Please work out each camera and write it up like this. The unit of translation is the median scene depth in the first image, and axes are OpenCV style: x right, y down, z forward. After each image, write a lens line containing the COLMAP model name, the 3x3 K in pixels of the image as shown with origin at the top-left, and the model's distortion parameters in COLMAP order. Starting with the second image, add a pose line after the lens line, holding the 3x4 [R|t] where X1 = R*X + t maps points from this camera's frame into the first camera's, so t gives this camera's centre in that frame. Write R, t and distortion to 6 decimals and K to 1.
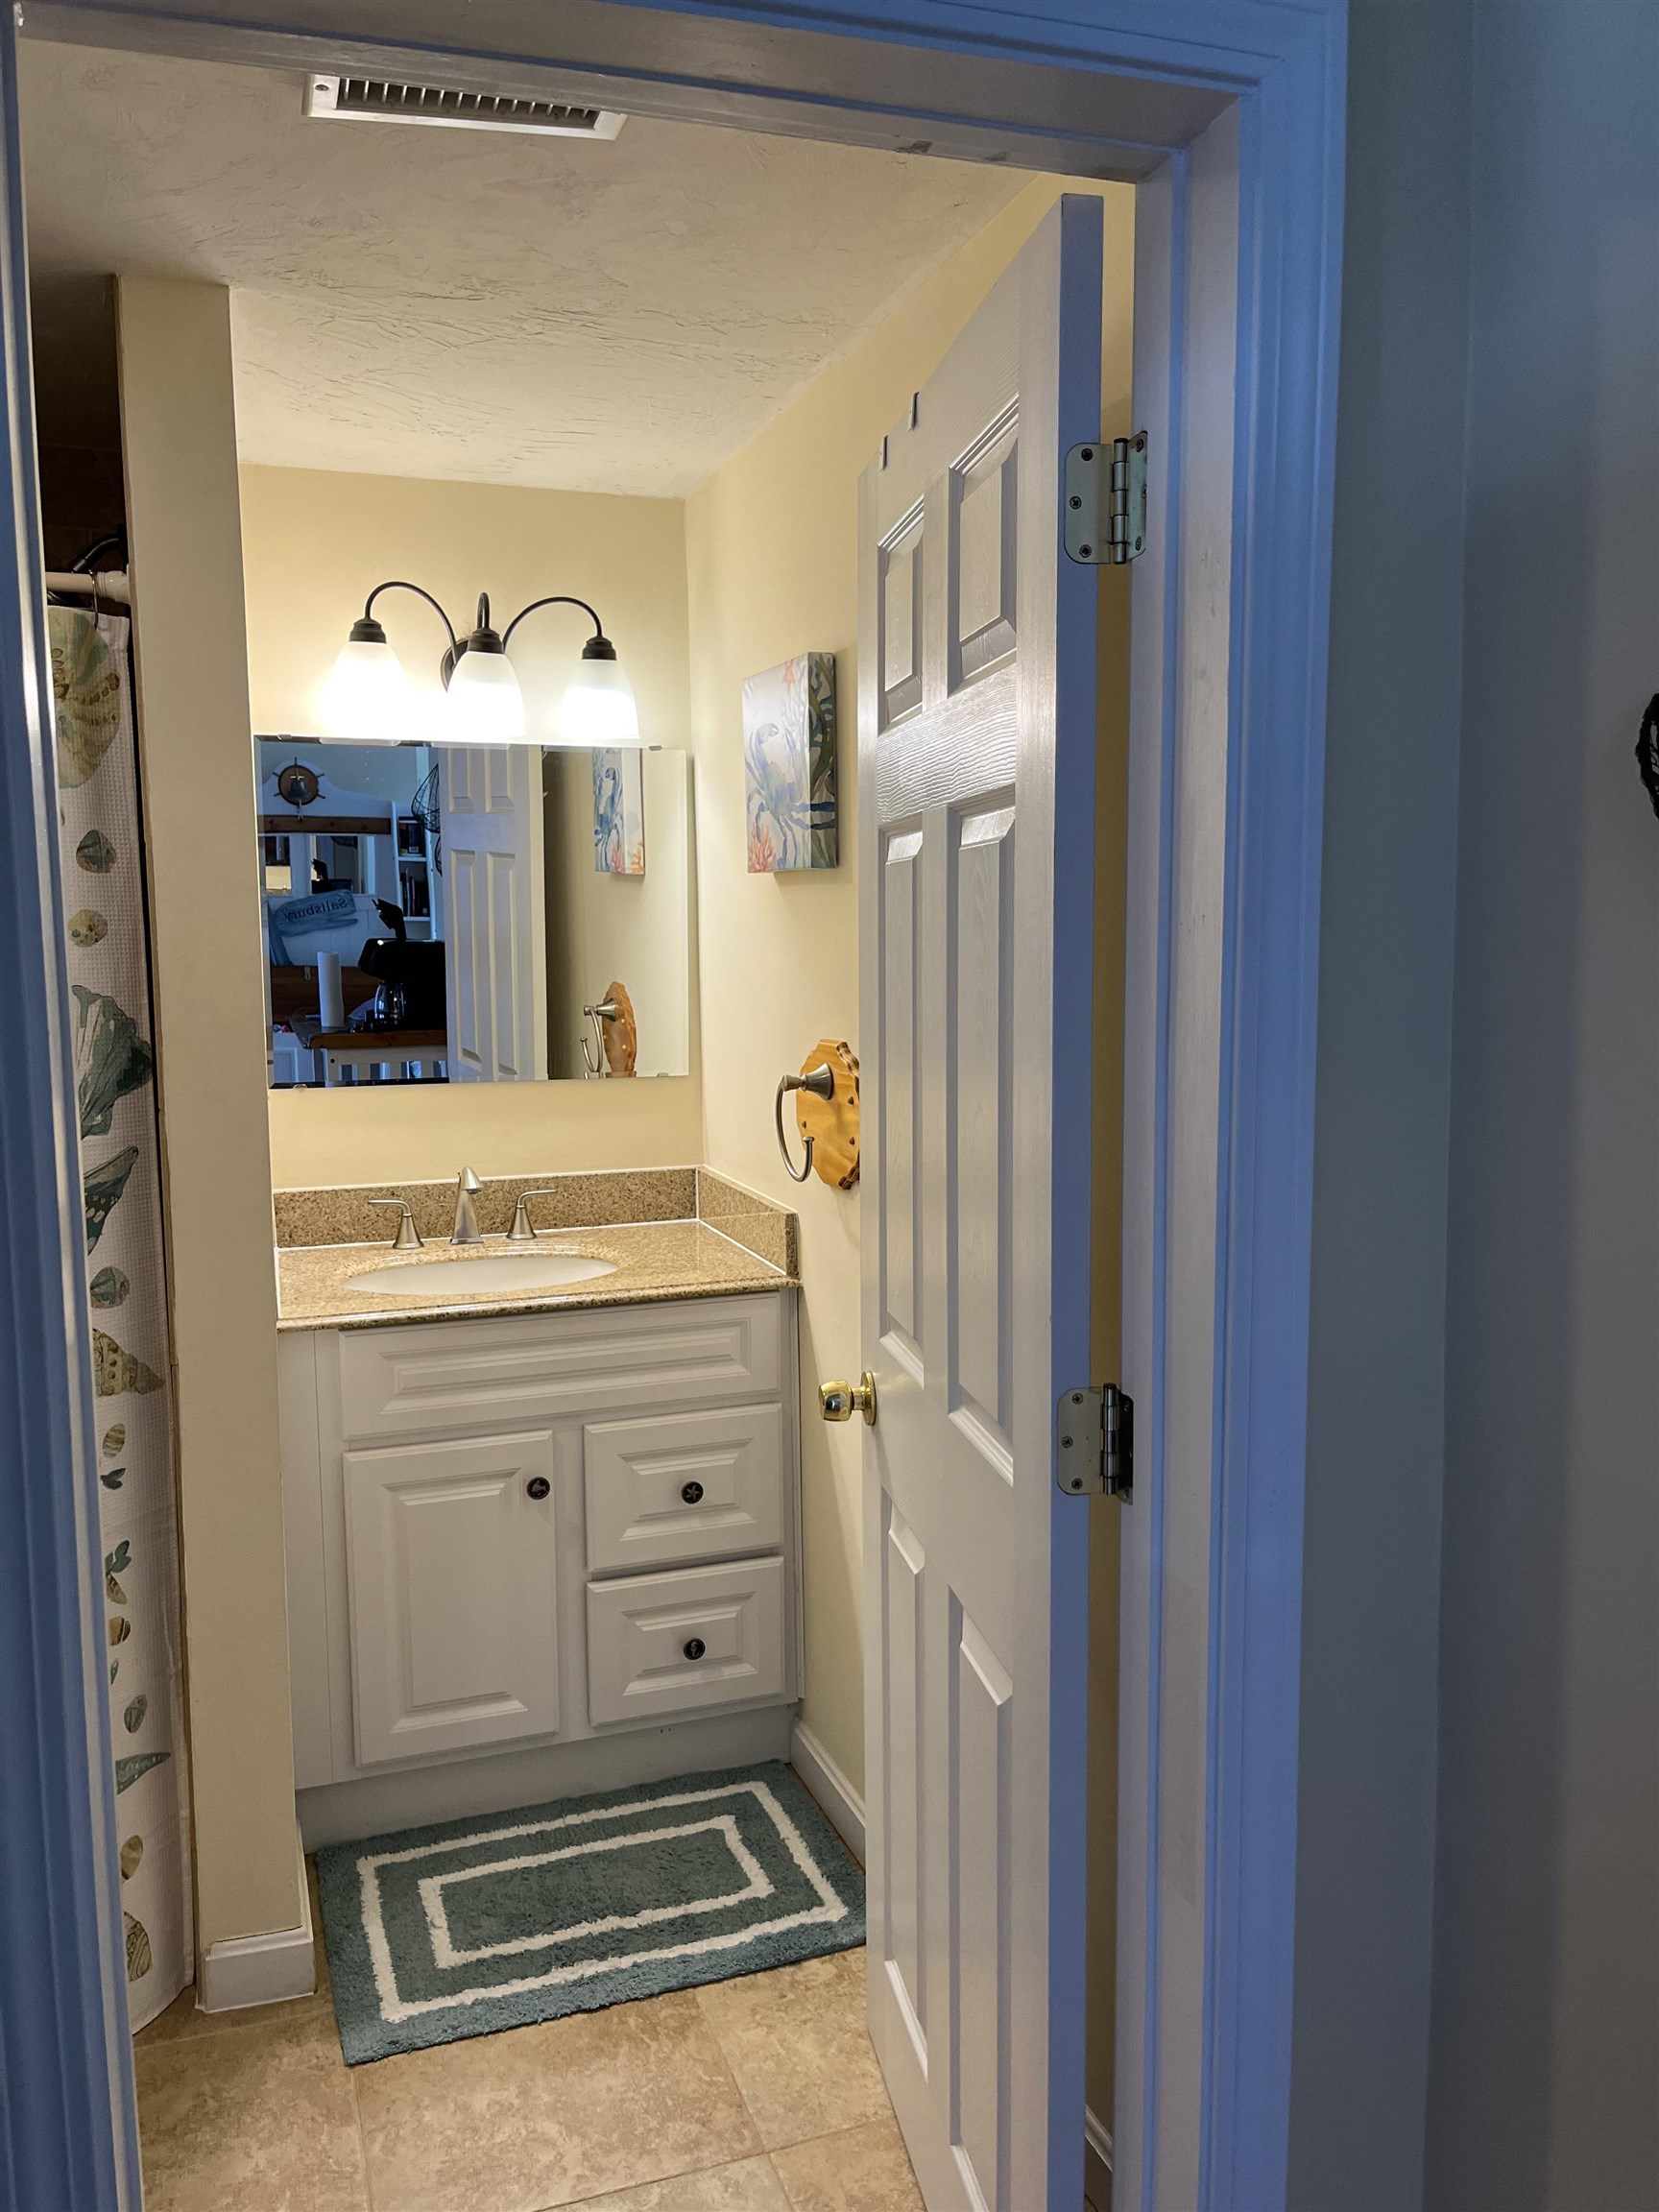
lens RADIAL K [[1697.5, 0, 829.5], [0, 1697.5, 1106.0], [0, 0, 1]] dist [0.048509, -0.079990]
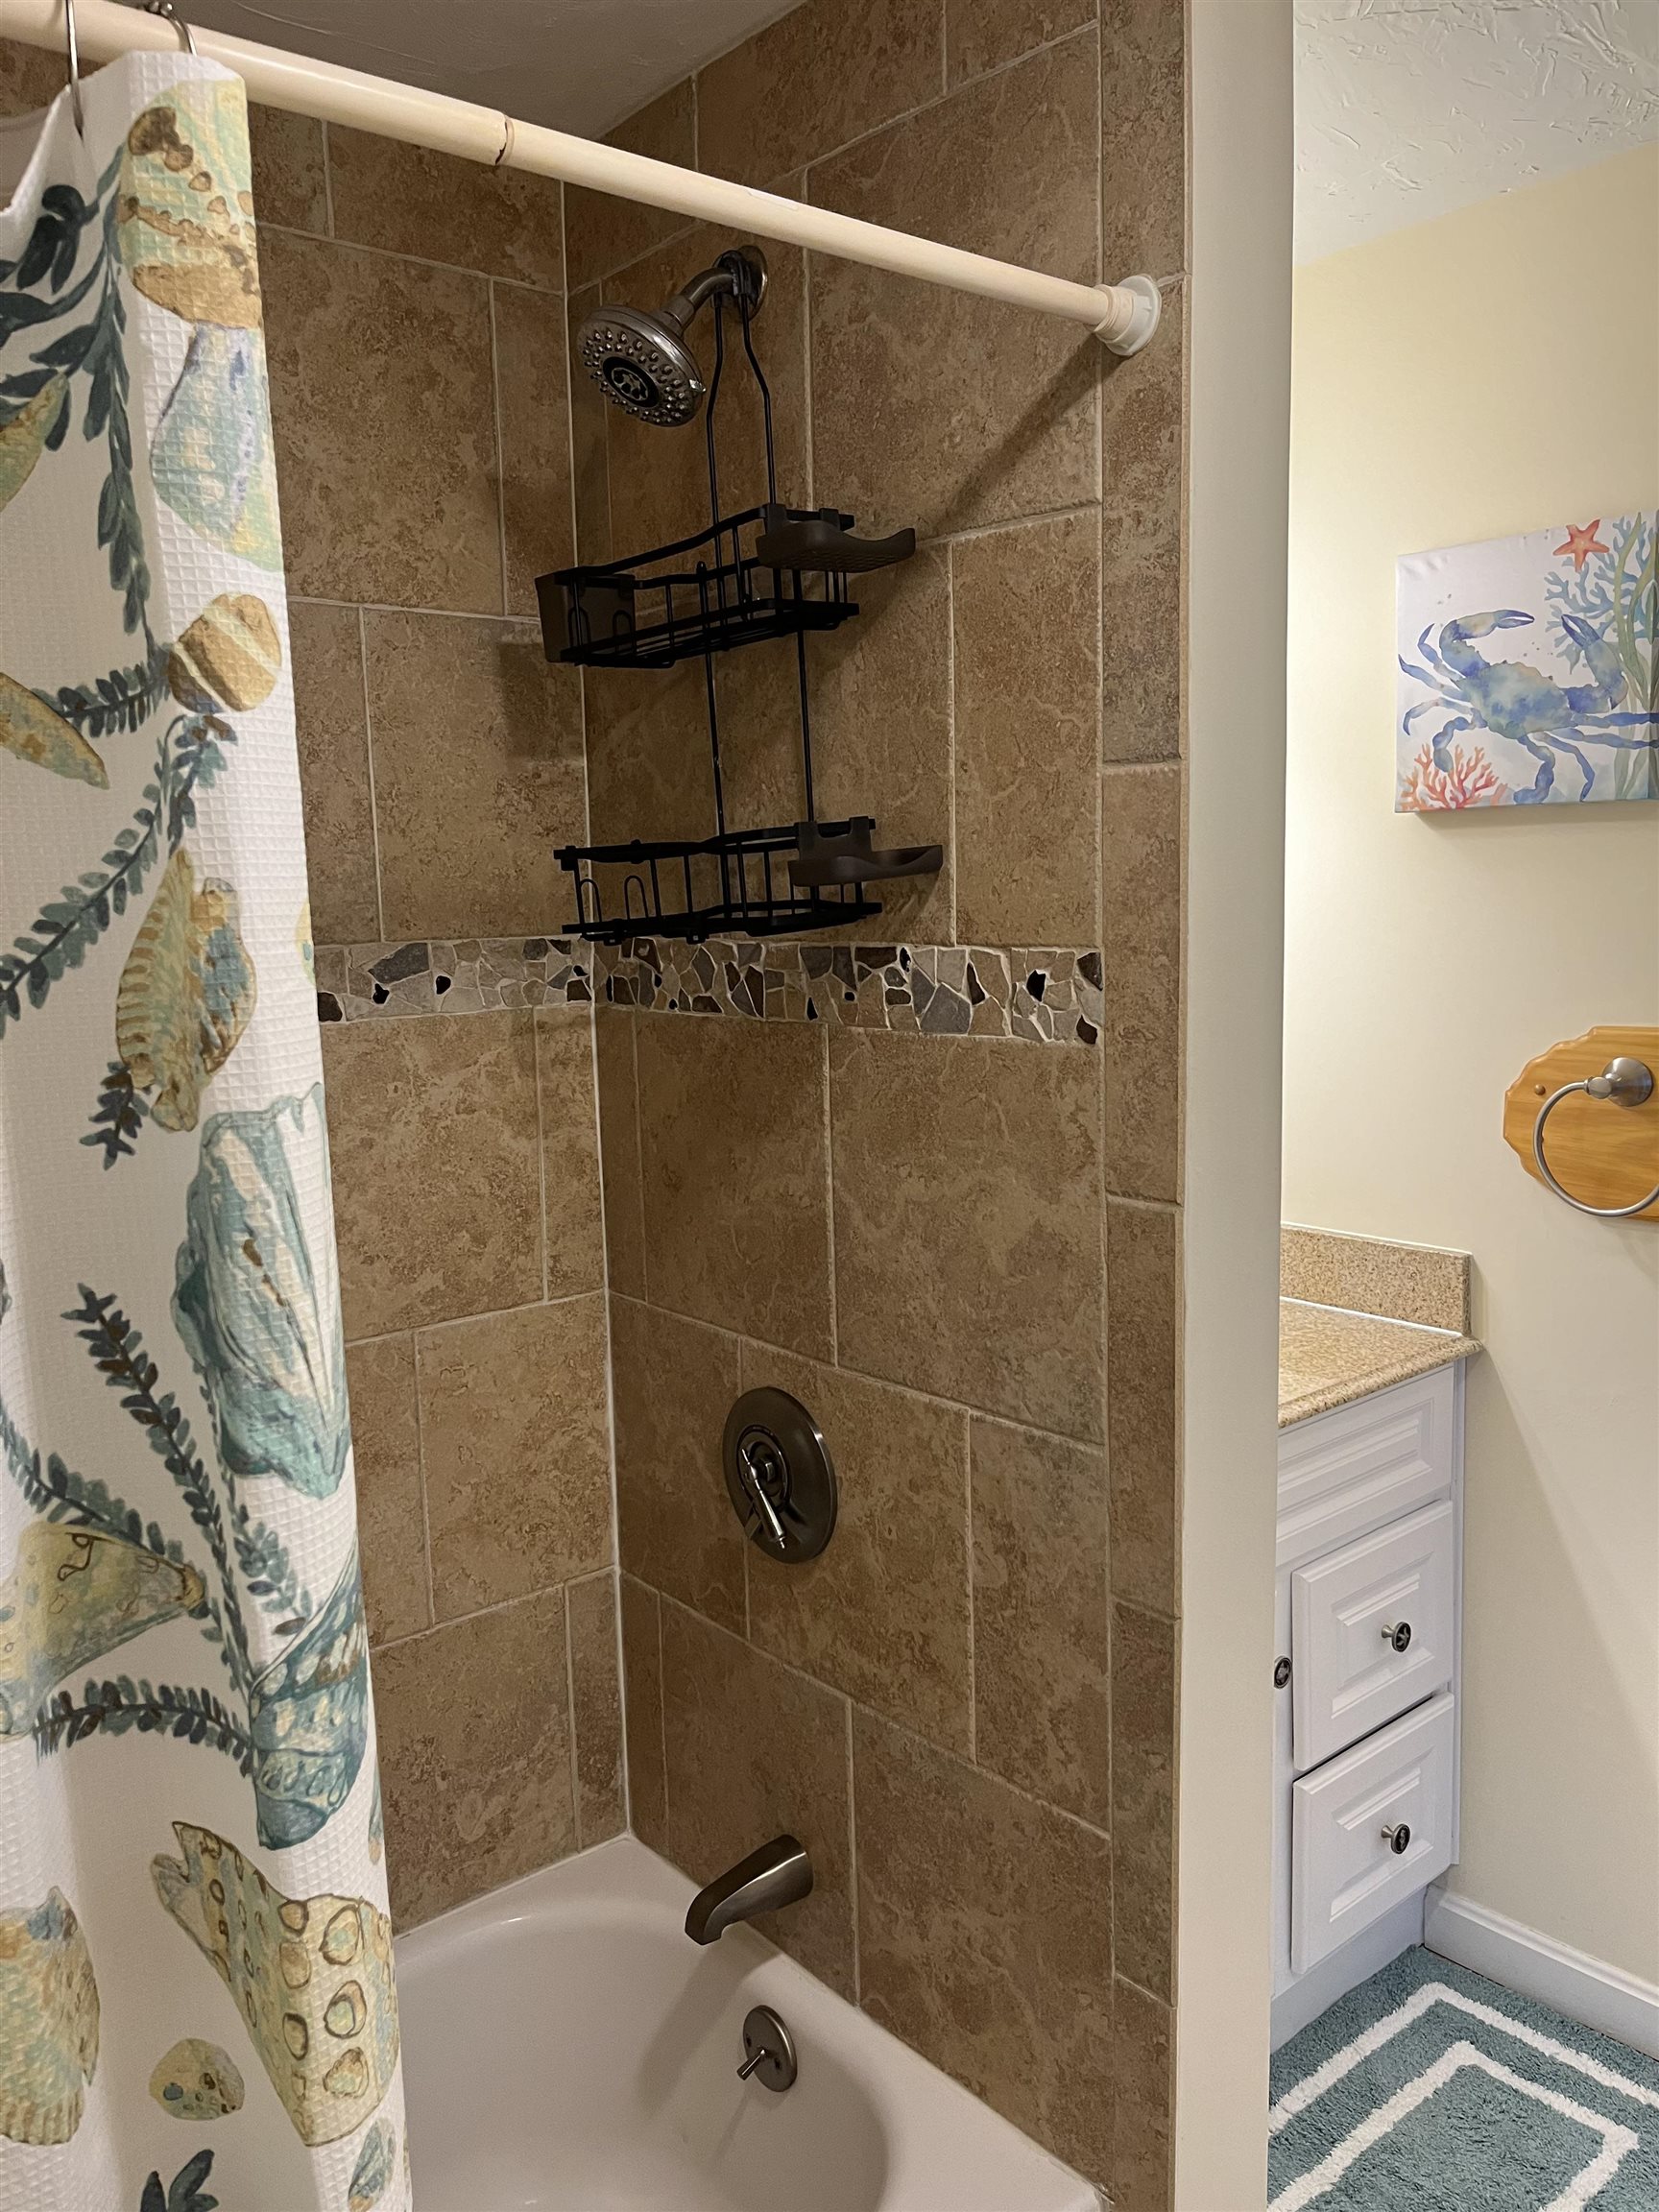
lens RADIAL K [[1697.5, 0, 829.5], [0, 1697.5, 1106.0], [0, 0, 1]] dist [0.048509, -0.079990]
pose [[0.931799, -0.065102, 0.357088, -0.576826], [0.059332, 0.997870, 0.027101, -0.043227], [-0.358092, -0.004066, 0.933677, 0.389919]]
